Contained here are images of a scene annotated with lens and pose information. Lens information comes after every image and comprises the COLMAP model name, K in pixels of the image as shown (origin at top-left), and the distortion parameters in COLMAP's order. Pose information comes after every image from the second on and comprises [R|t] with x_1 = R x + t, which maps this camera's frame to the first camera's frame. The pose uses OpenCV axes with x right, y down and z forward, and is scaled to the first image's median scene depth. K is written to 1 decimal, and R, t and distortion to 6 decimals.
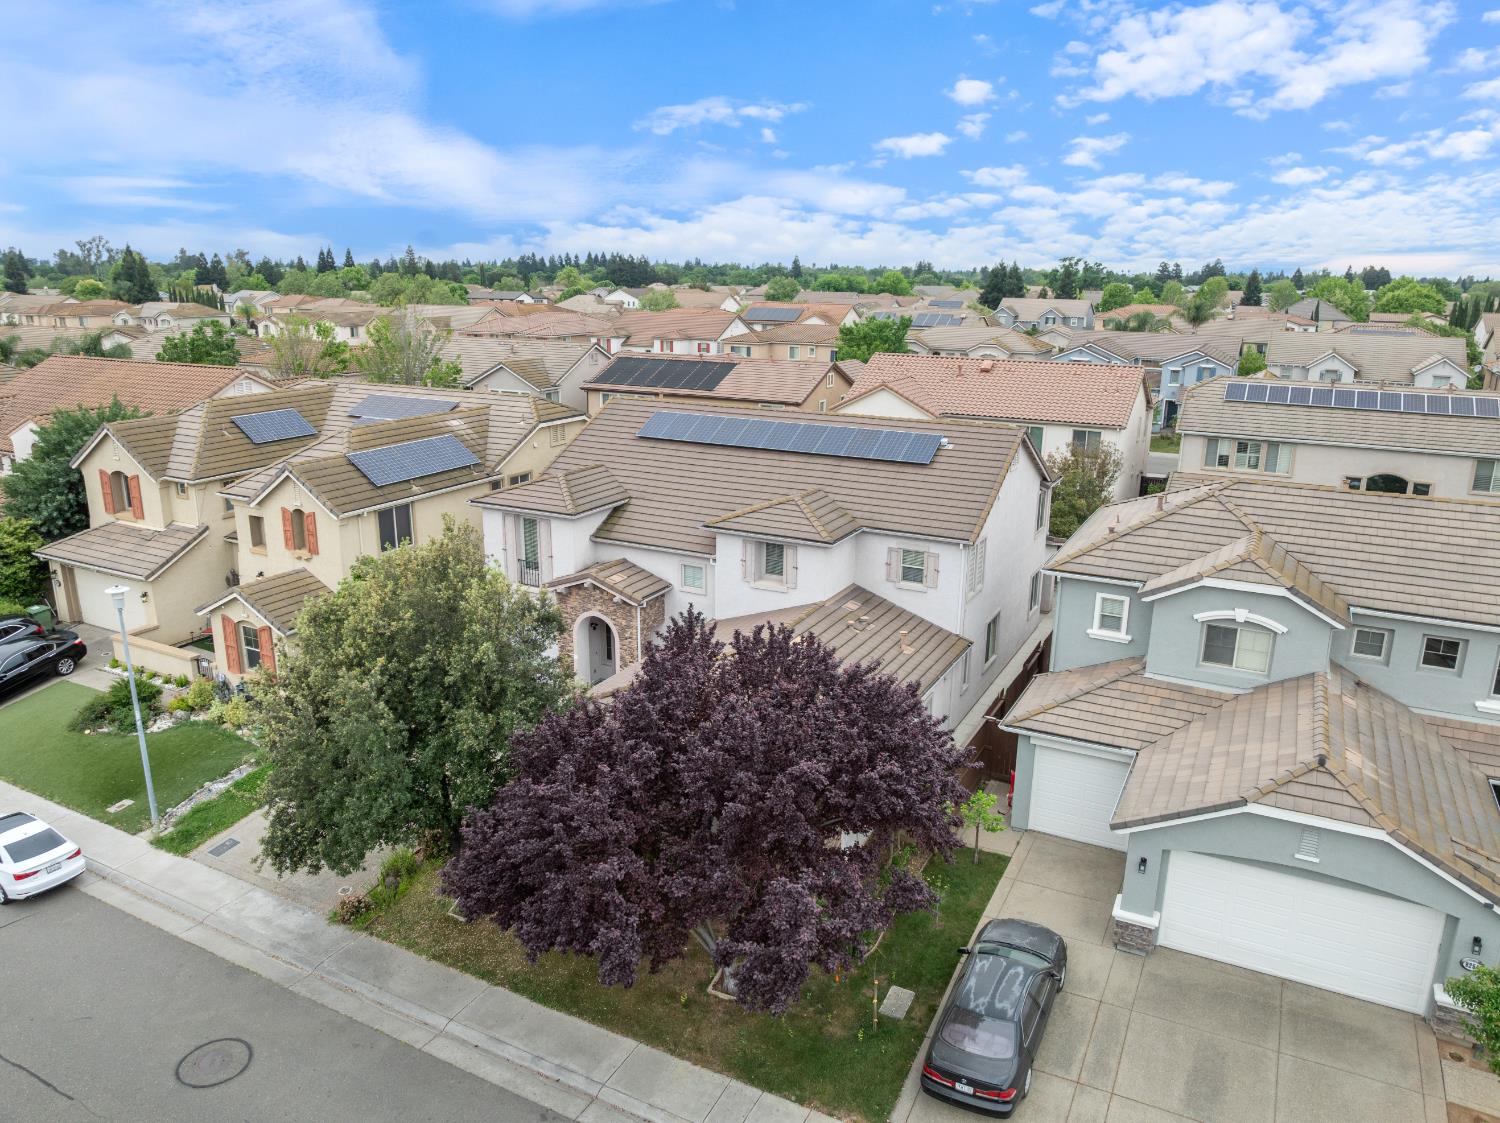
lens RADIAL K [[1049.5, 0, 750.0], [0, 1049.5, 561.5], [0, 0, 1]] dist [-0.033724, -0.001520]
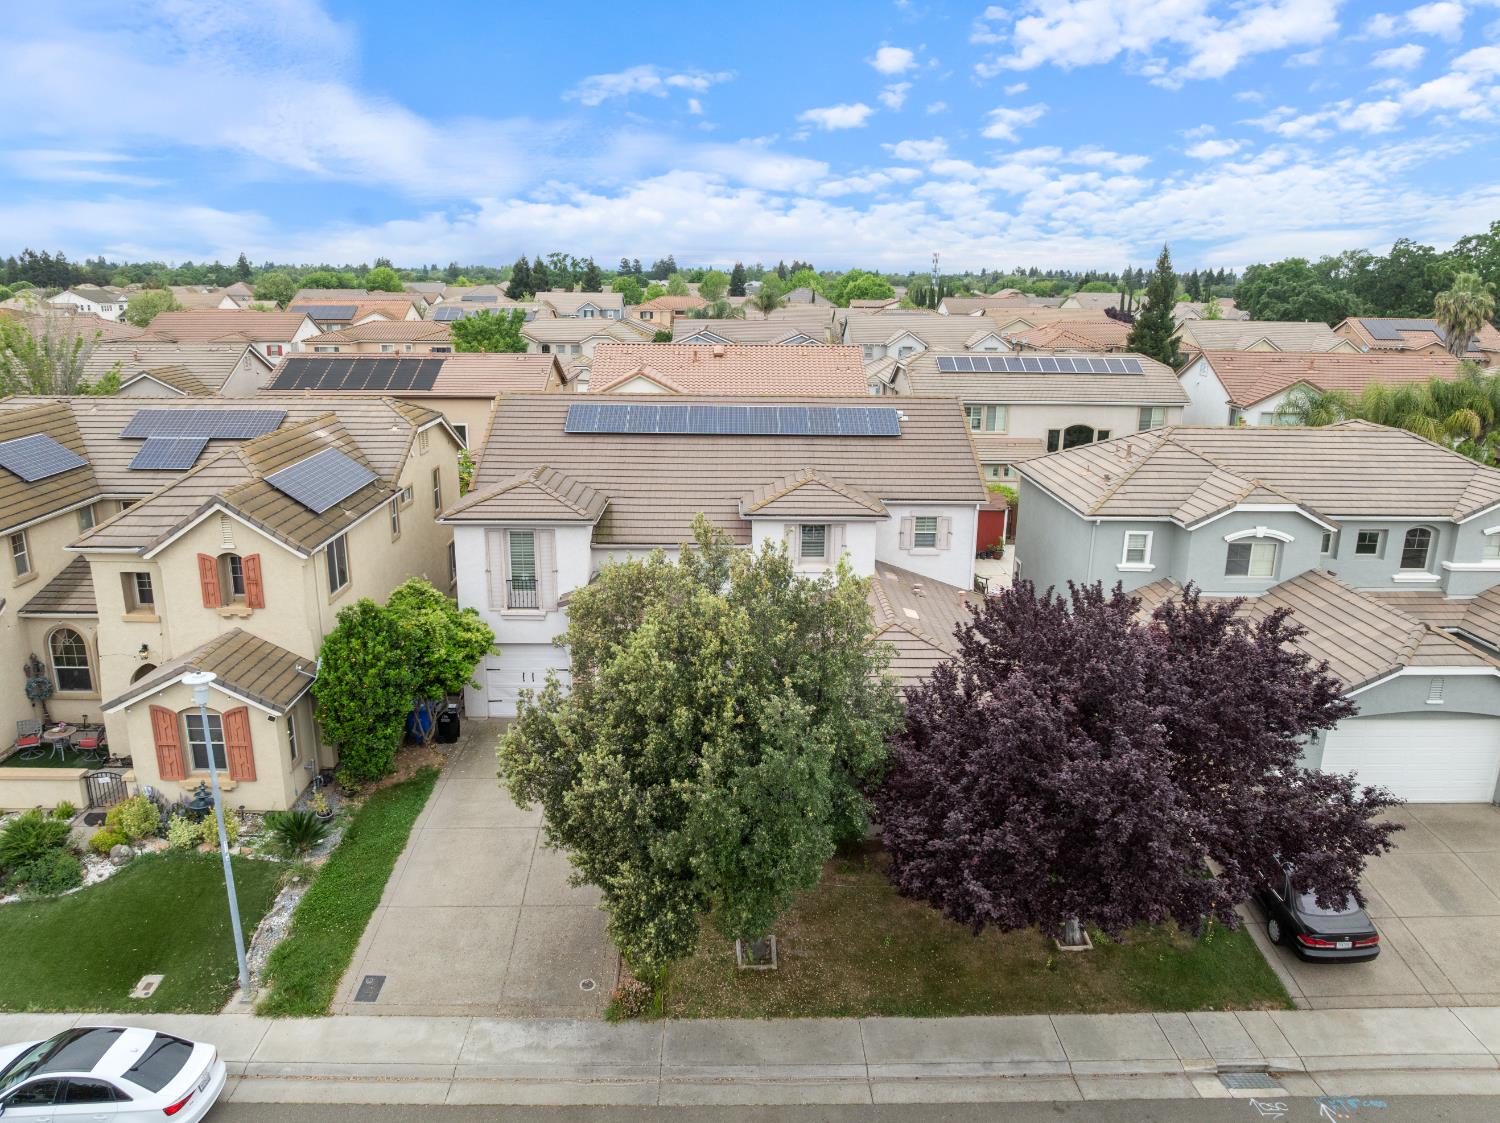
lens RADIAL K [[1049.5, 0, 750.0], [0, 1049.5, 561.5], [0, 0, 1]] dist [-0.033724, -0.001520]
pose [[0.877786, -0.126400, 0.462076, -0.451007], [0.125378, 0.991558, 0.033065, -0.021182], [-0.462354, 0.028910, 0.886224, 0.142477]]
